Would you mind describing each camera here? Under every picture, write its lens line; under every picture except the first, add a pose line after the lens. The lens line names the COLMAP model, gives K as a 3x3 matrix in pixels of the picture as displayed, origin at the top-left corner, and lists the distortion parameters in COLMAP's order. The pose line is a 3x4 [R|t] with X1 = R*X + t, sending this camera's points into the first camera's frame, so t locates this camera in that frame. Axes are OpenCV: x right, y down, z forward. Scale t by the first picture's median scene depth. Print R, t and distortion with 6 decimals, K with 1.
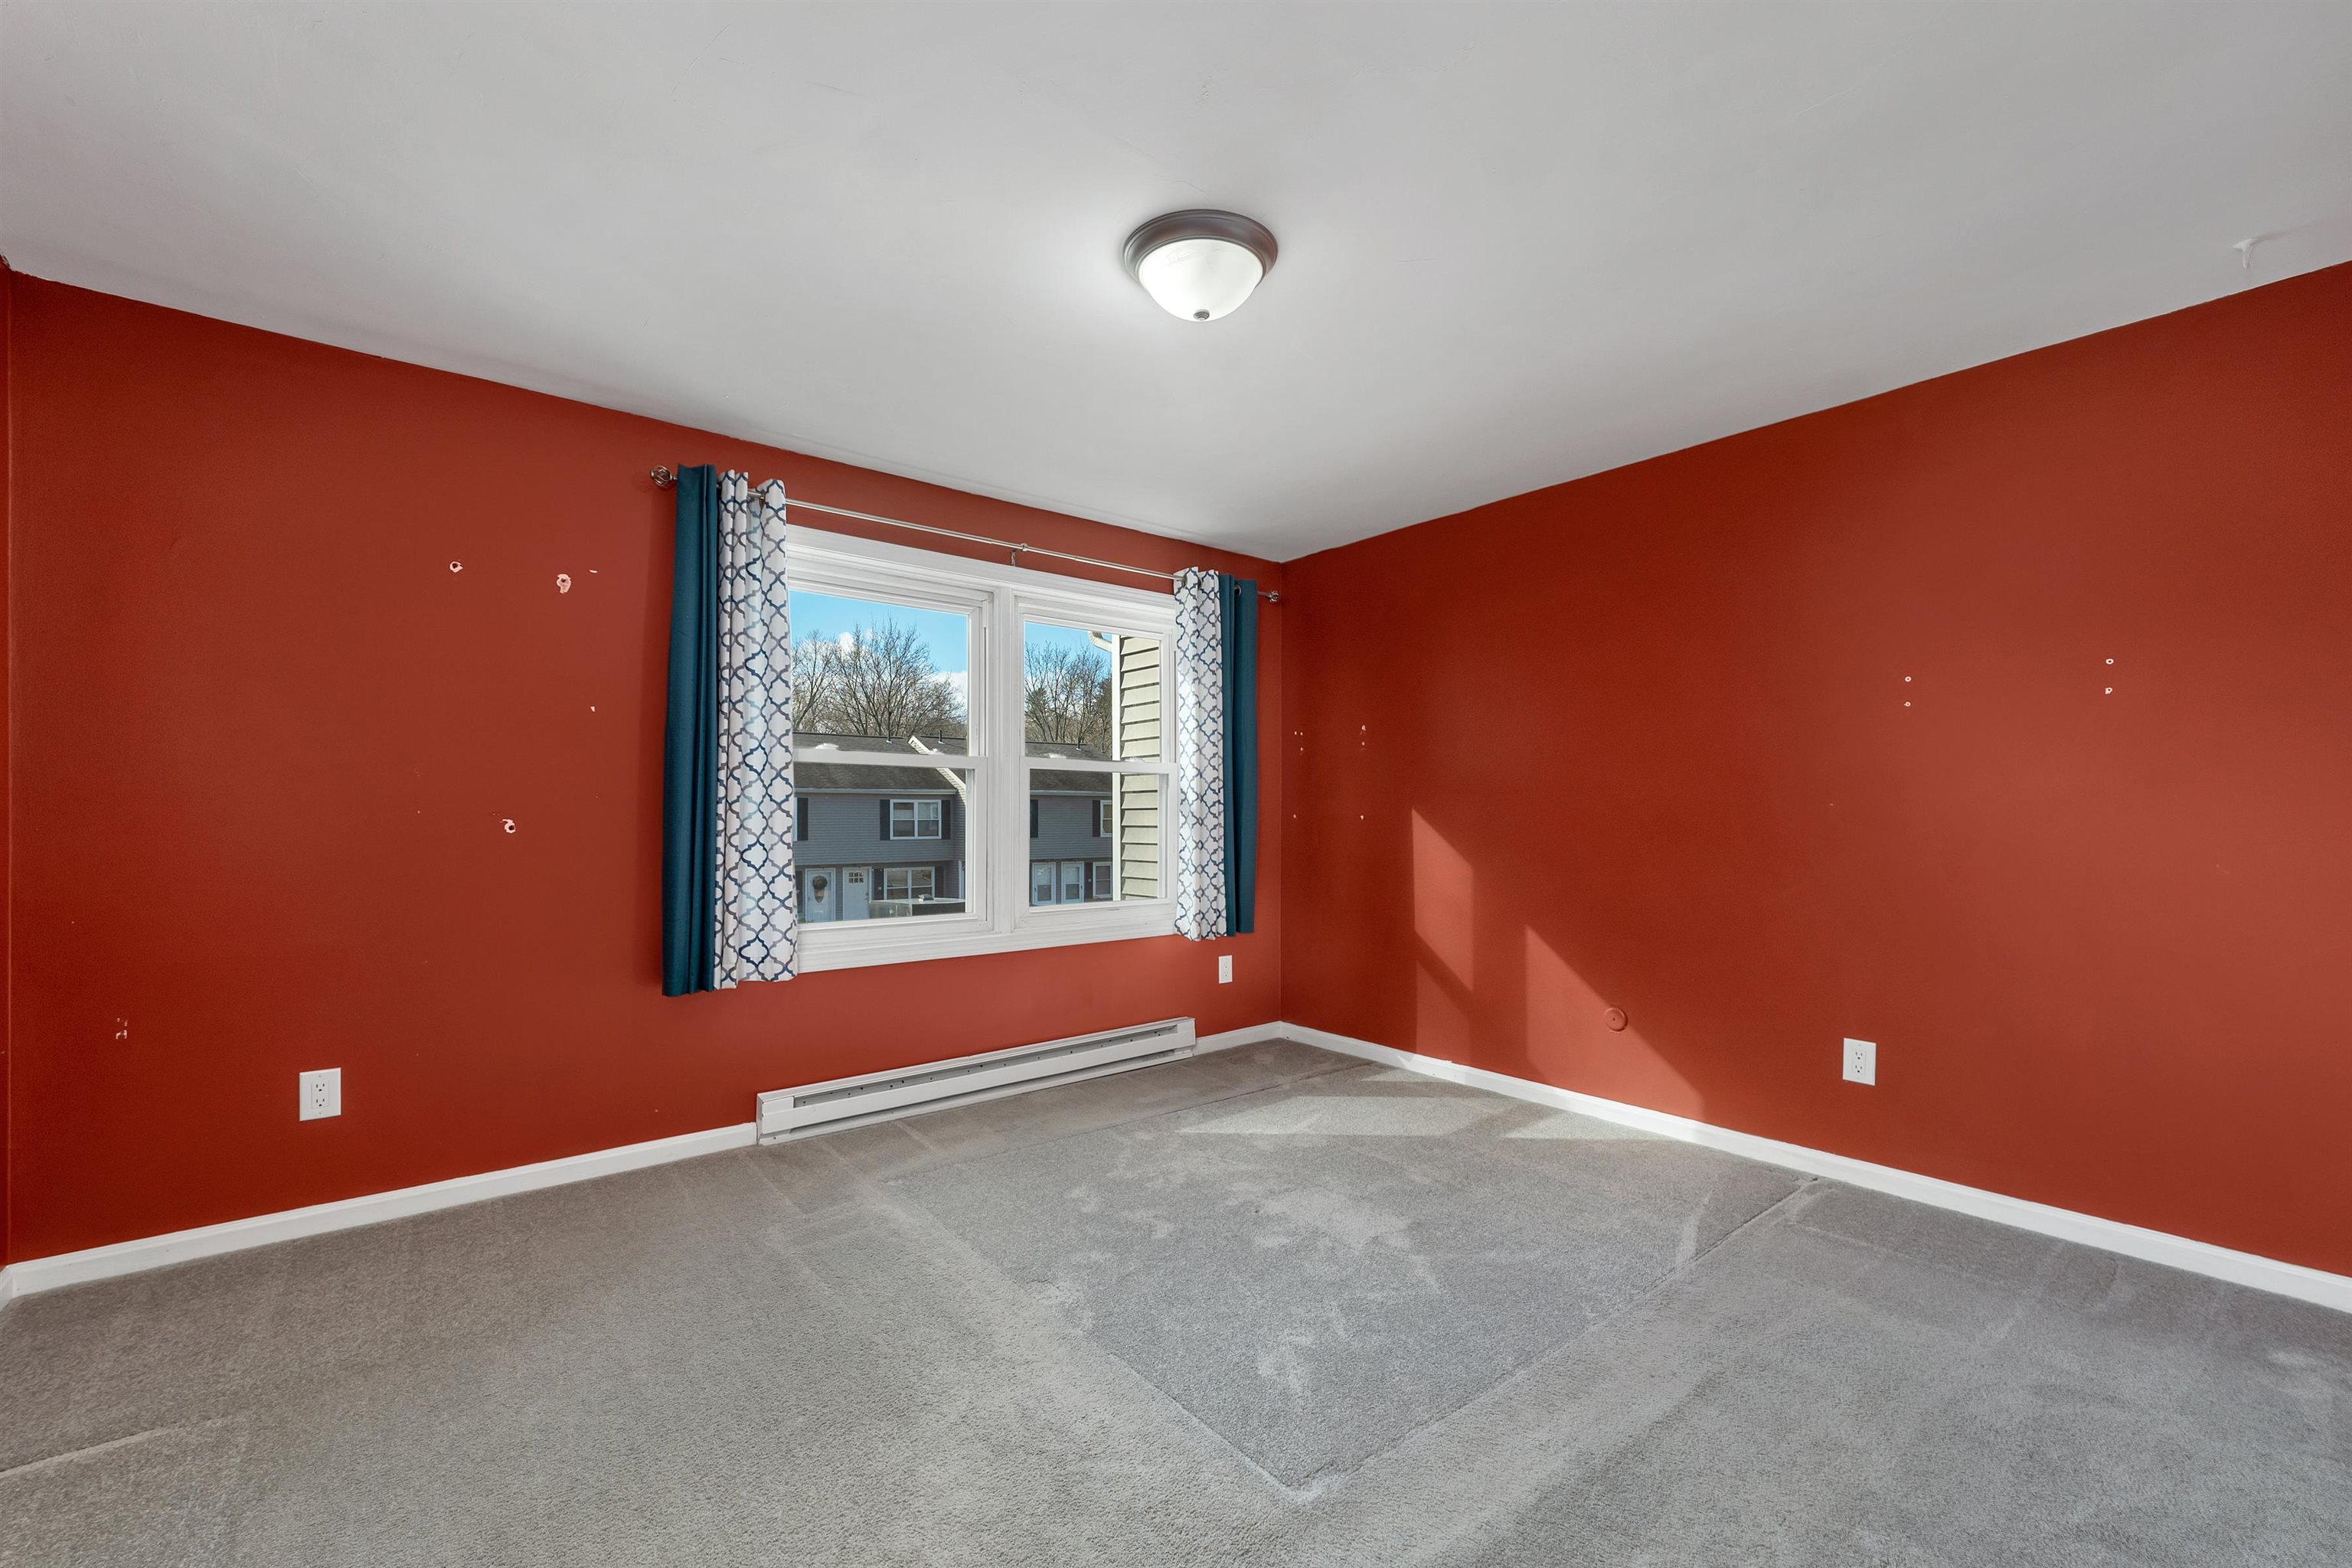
lens RADIAL K [[995.3, 0, 1171.5], [0, 995.3, 795.6], [0, 0, 1]] dist [0.001257, 0.000106]
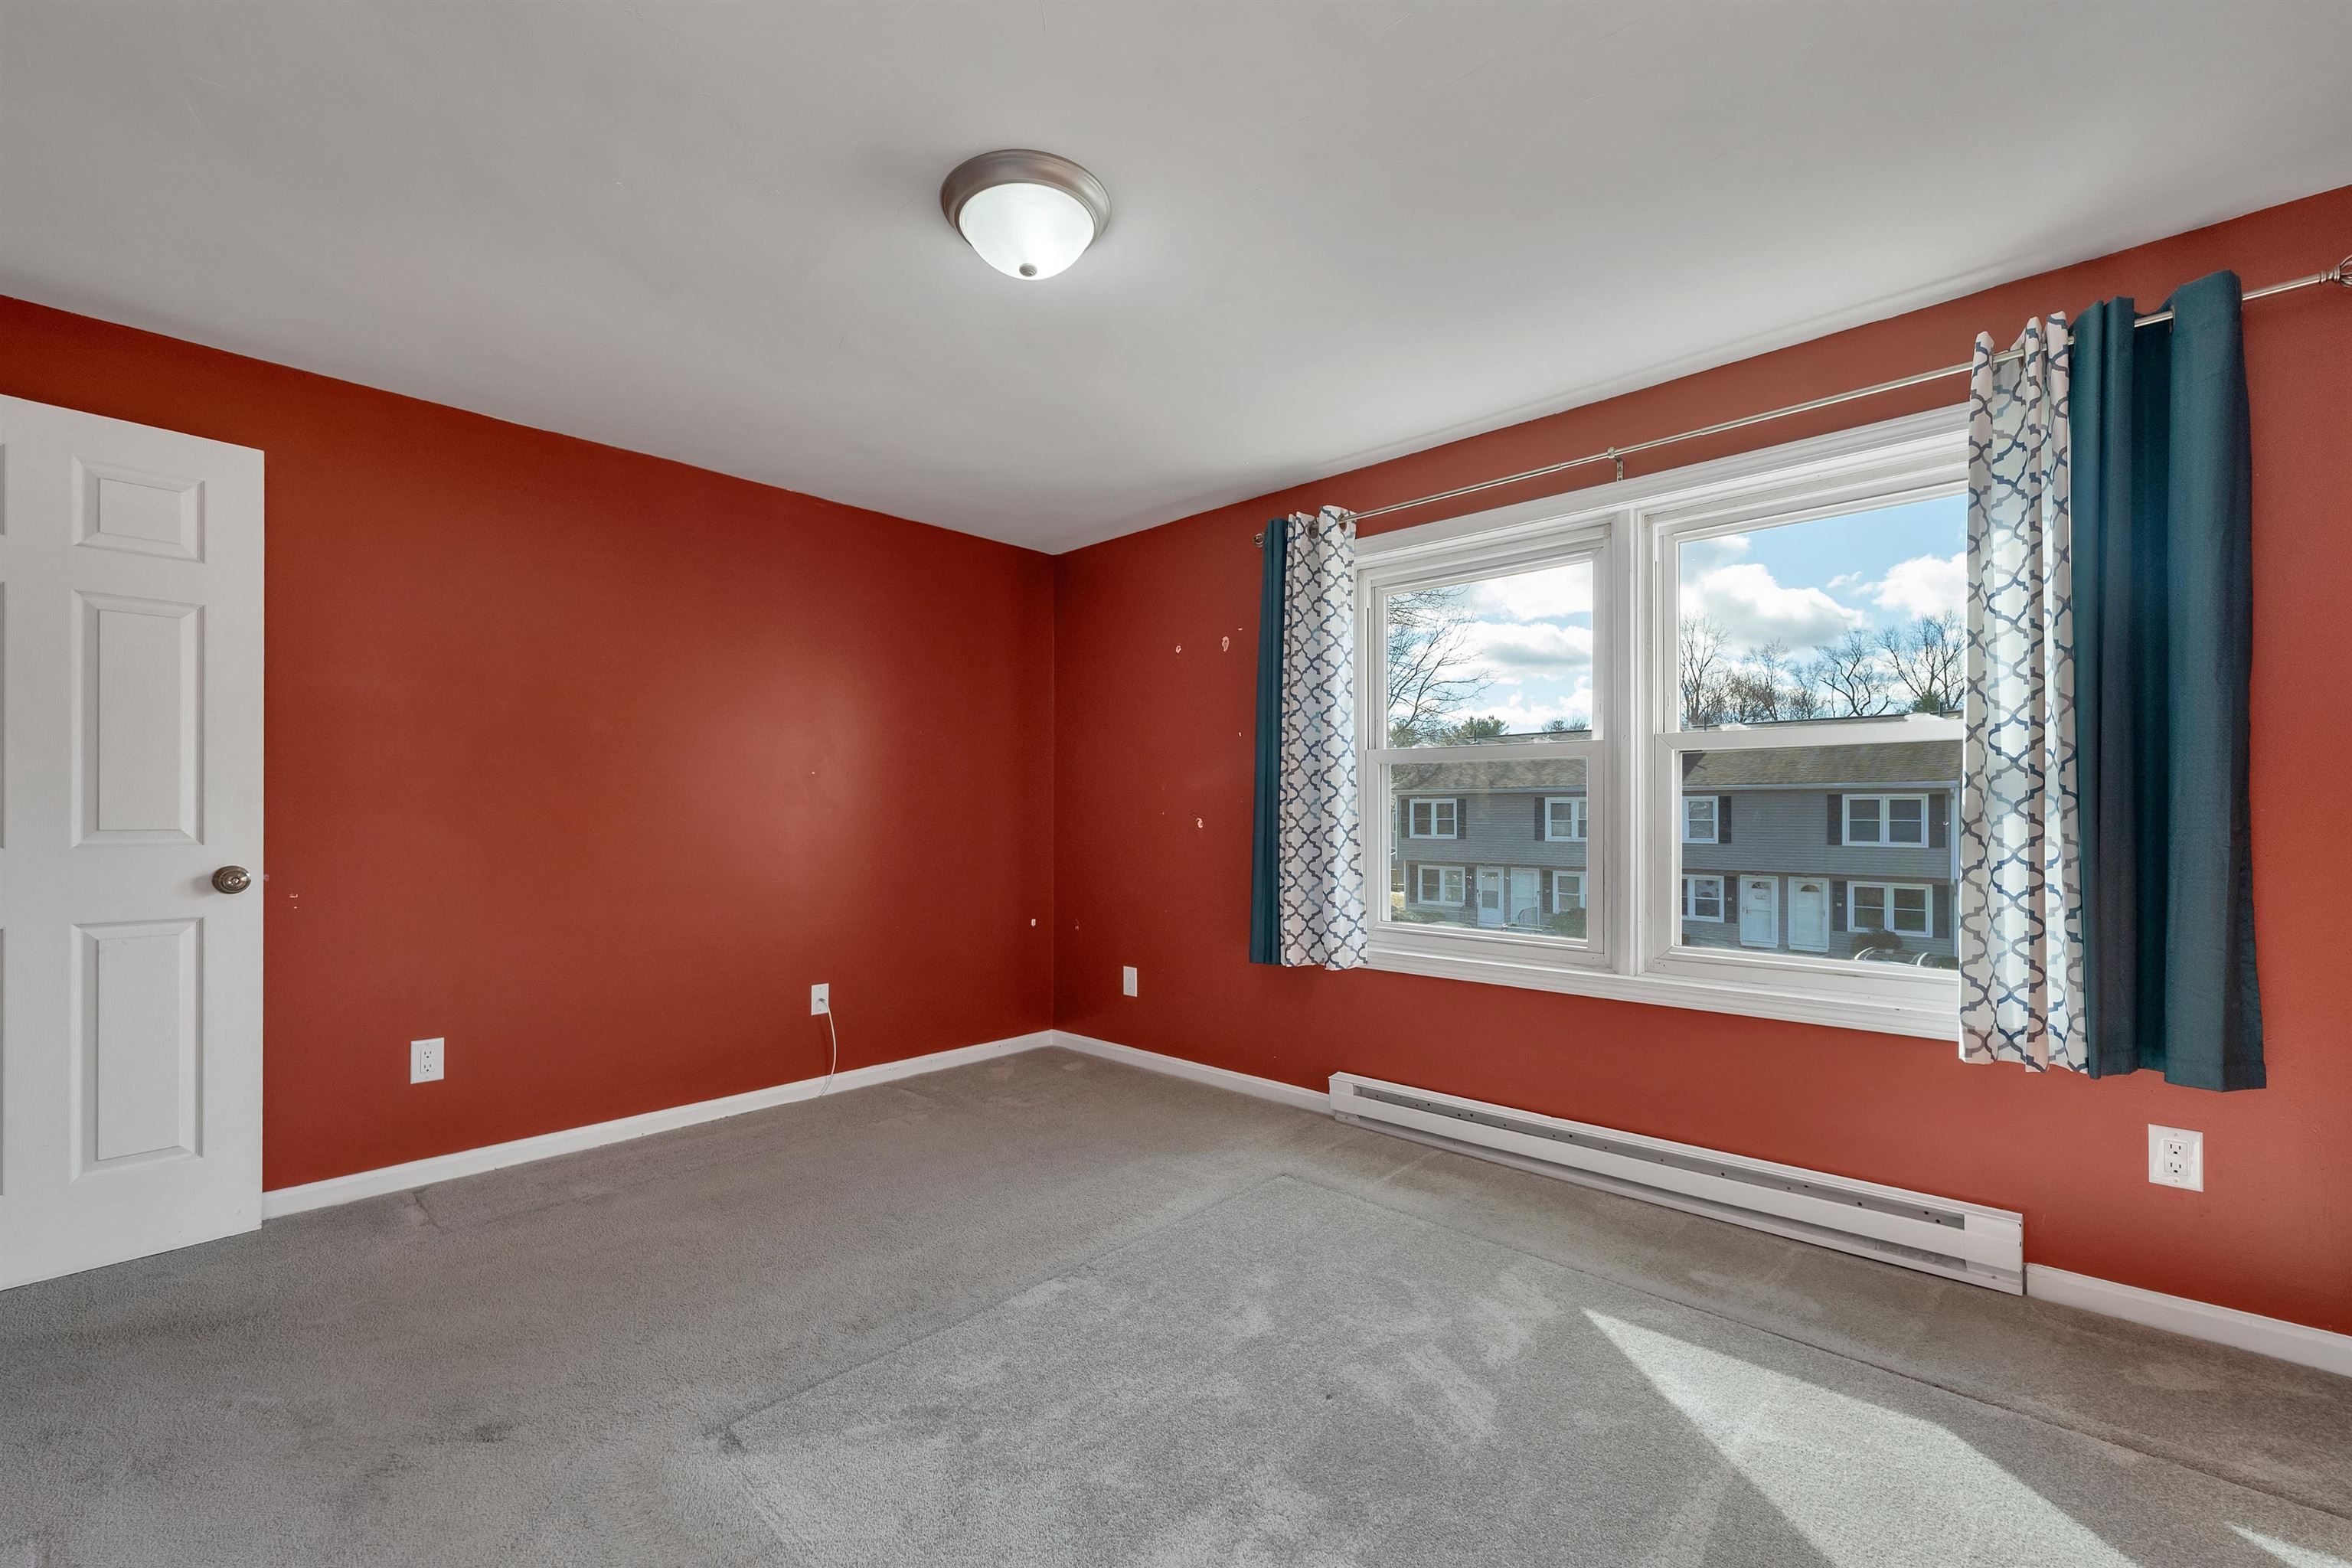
lens RADIAL K [[995.3, 0, 1171.5], [0, 995.3, 795.6], [0, 0, 1]] dist [0.001257, 0.000106]
pose [[0.110631, -0.005813, -0.993845, 0.524585], [0.030435, 0.999534, -0.002458, -0.005123], [0.993395, -0.029976, 0.110756, 0.566550]]
